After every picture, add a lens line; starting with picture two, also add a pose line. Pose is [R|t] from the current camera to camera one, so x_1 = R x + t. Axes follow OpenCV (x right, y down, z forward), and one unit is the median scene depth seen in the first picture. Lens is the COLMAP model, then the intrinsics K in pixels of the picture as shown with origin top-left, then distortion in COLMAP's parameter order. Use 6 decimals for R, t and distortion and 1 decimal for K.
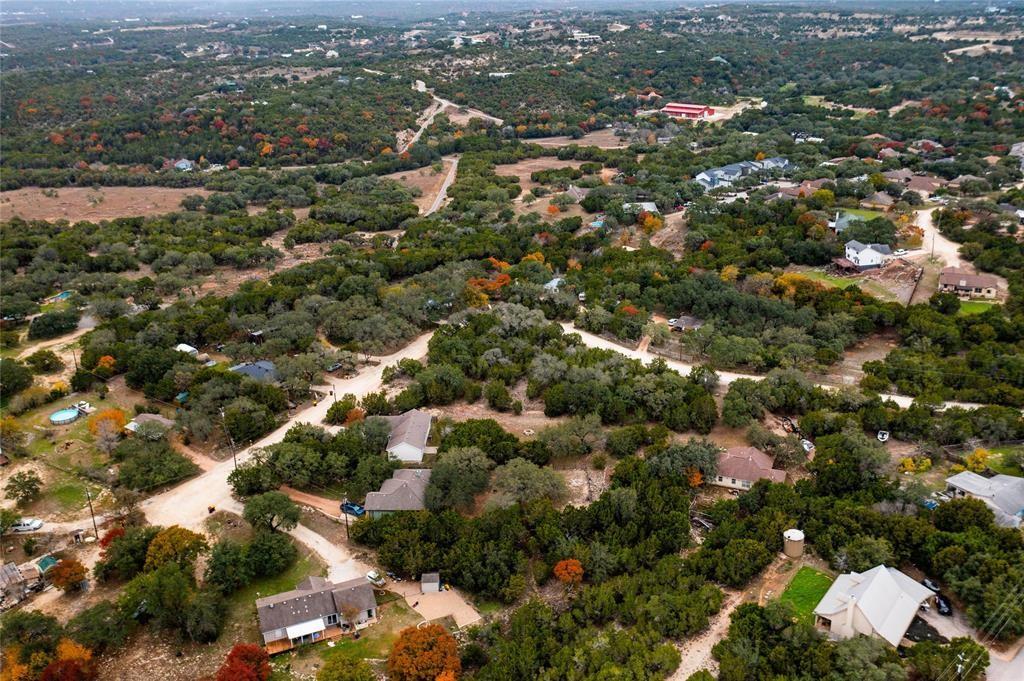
lens RADIAL K [[883.6, 0, 533.2], [0, 883.6, 327.8], [0, 0, 1]] dist [-0.014296, 0.004030]
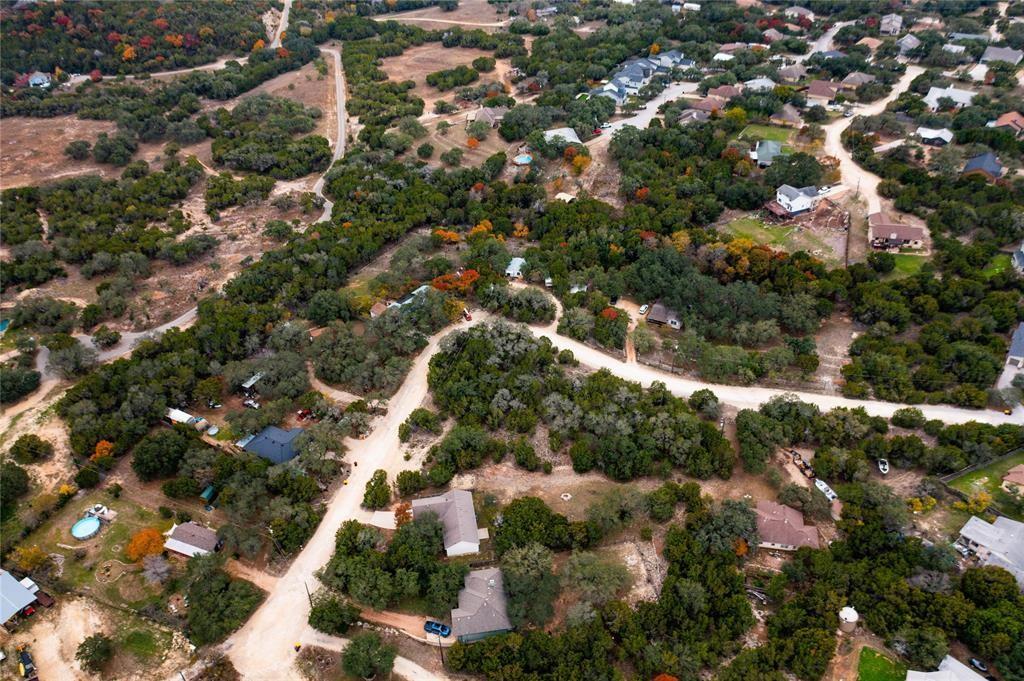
lens RADIAL K [[806.6, 0, 507.8], [0, 806.6, 341.7], [0, 0, 1]] dist [-0.016684, 0.006761]
pose [[0.982883, -0.125548, 0.134825, -0.142895], [0.084694, 0.957846, 0.274514, -0.261457], [-0.163607, -0.258397, 0.952084, 0.108771]]
